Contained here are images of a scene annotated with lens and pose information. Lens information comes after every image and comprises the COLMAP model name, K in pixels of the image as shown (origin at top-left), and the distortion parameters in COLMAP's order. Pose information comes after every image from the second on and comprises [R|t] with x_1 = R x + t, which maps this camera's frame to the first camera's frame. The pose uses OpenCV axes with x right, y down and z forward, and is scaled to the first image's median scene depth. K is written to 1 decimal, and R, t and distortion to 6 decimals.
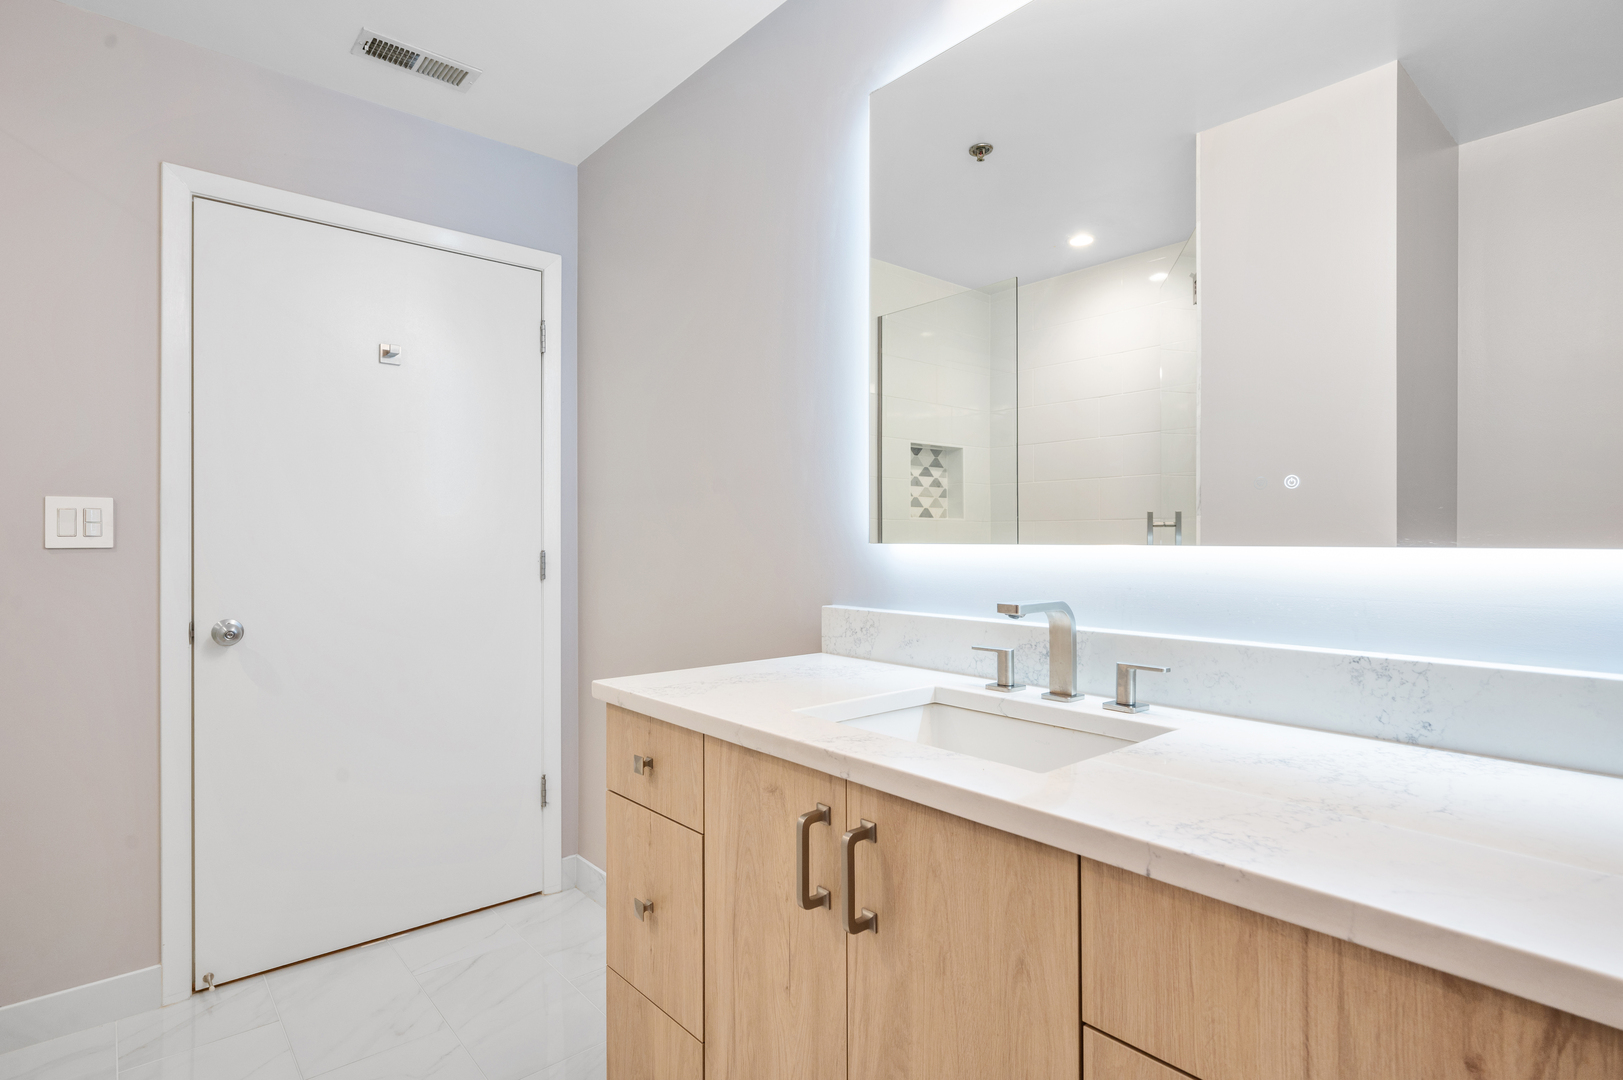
lens RADIAL K [[828.0, 0, 822.6], [0, 828.0, 537.7], [0, 0, 1]] dist [-0.005196, 0.003135]
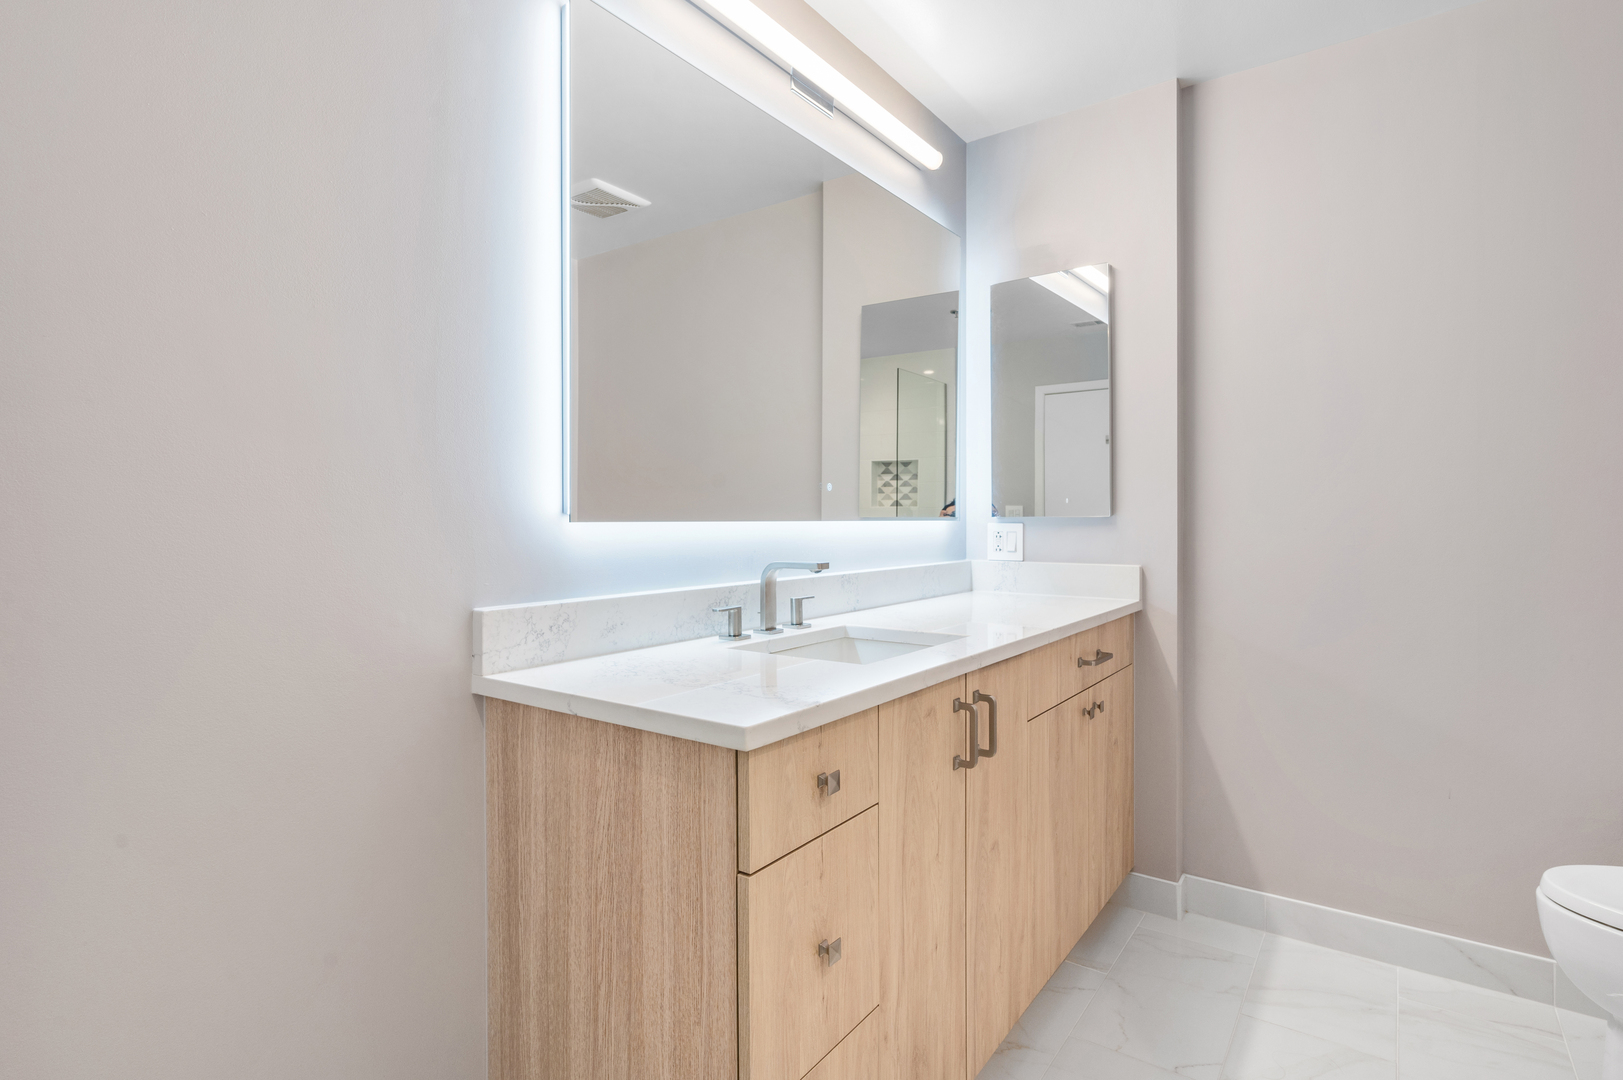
lens RADIAL K [[828.0, 0, 829.5], [0, 828.0, 519.1], [0, 0, 1]] dist [-0.005196, 0.003135]
pose [[-0.251518, -0.000667, 0.967852, -1.110010], [-0.001612, 0.999999, 0.000271, 0.005112], [-0.967851, -0.001492, -0.251519, 1.298761]]
